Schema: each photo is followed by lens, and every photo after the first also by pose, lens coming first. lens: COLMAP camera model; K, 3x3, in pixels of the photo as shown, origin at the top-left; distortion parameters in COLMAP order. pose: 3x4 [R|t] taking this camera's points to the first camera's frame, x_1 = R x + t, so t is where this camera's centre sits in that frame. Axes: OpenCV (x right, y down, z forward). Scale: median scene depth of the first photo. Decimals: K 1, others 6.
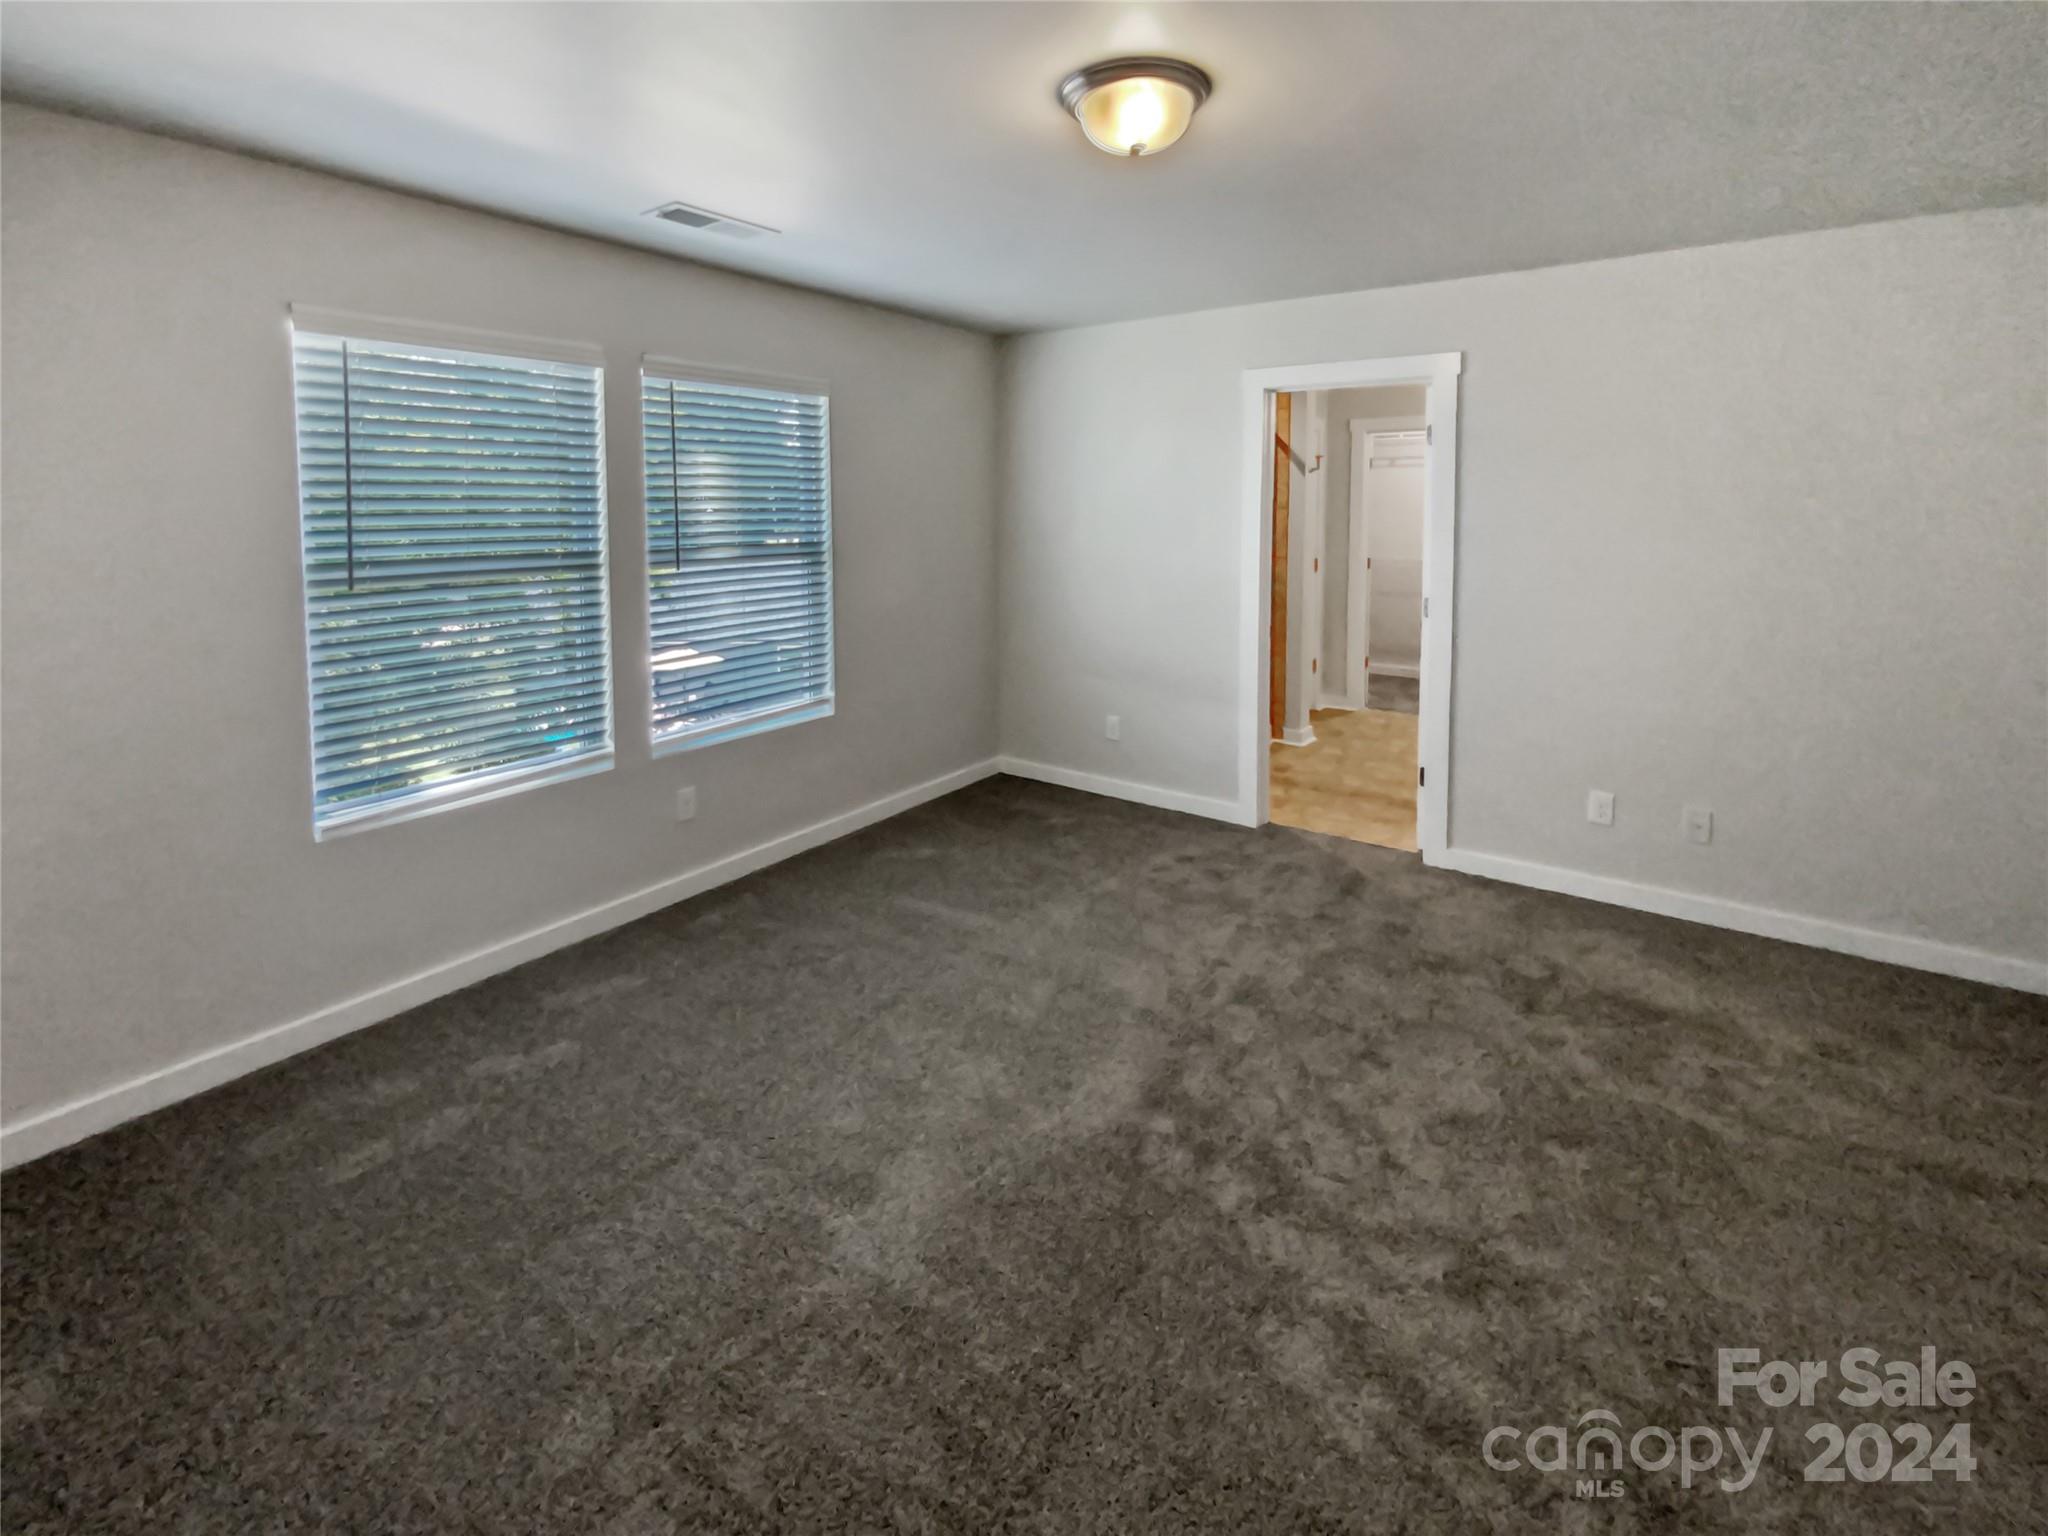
lens RADIAL K [[878.6, 0, 1028.6], [0, 878.6, 743.9], [0, 0, 1]] dist [-0.000092, -0.000293]
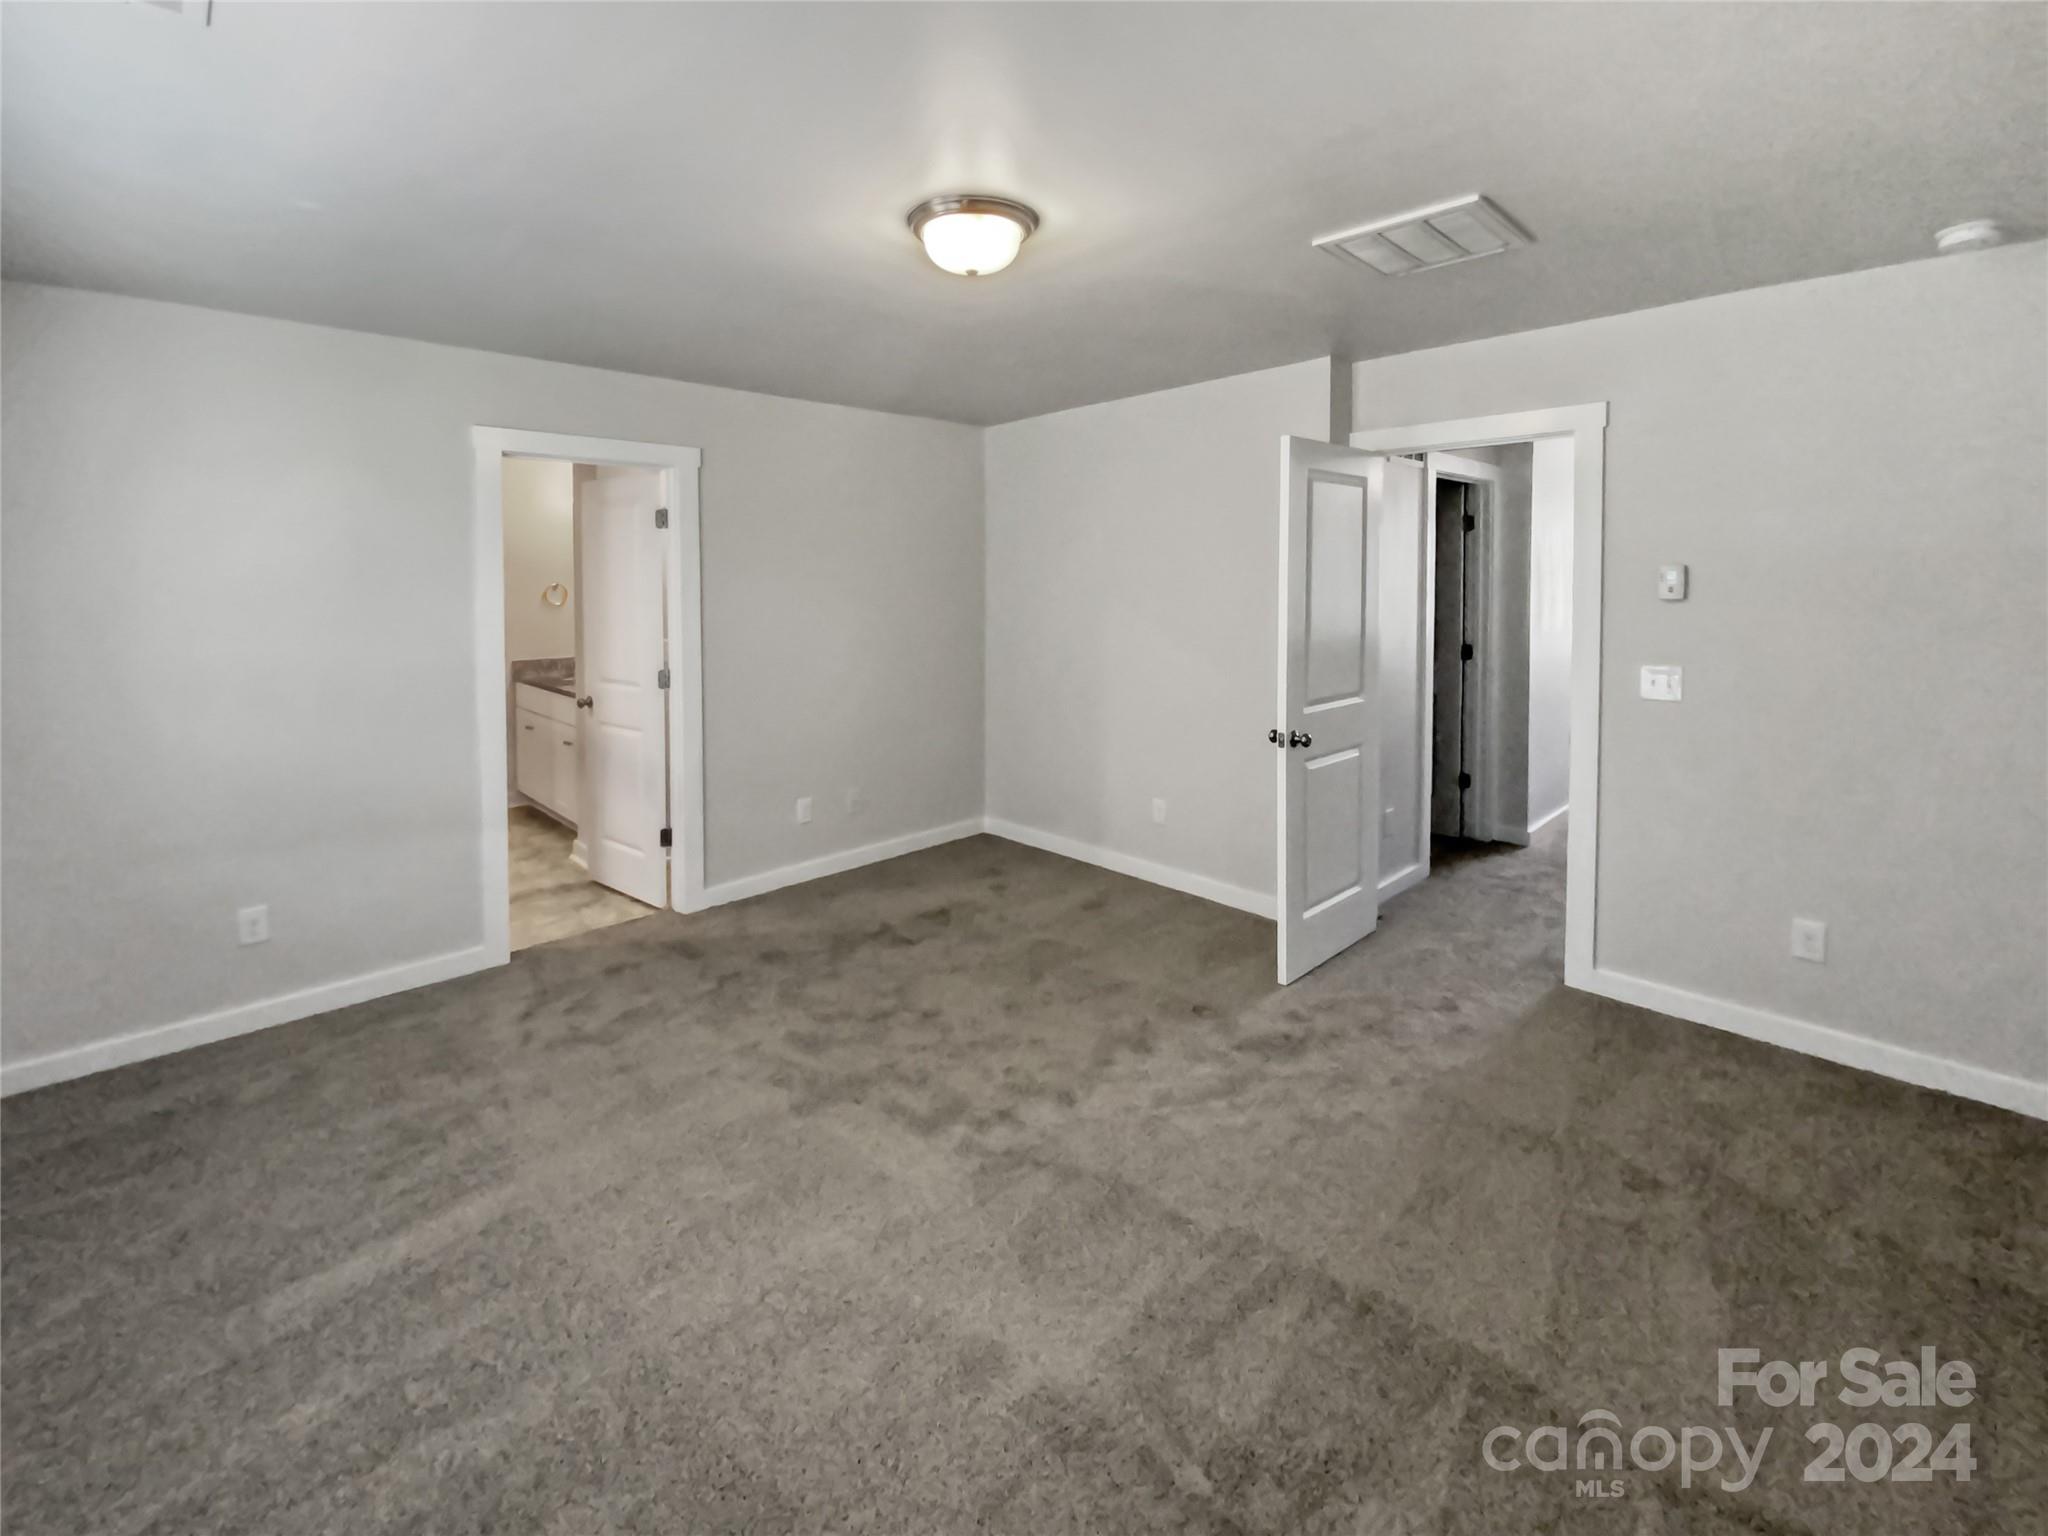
lens RADIAL K [[878.6, 0, 1028.6], [0, 878.6, 743.9], [0, 0, 1]] dist [-0.000092, -0.000293]
pose [[0.208095, -0.193136, 0.958851, -0.792488], [0.275902, 0.952093, 0.131897, -0.151189], [-0.938389, 0.237101, 0.251412, 0.526408]]
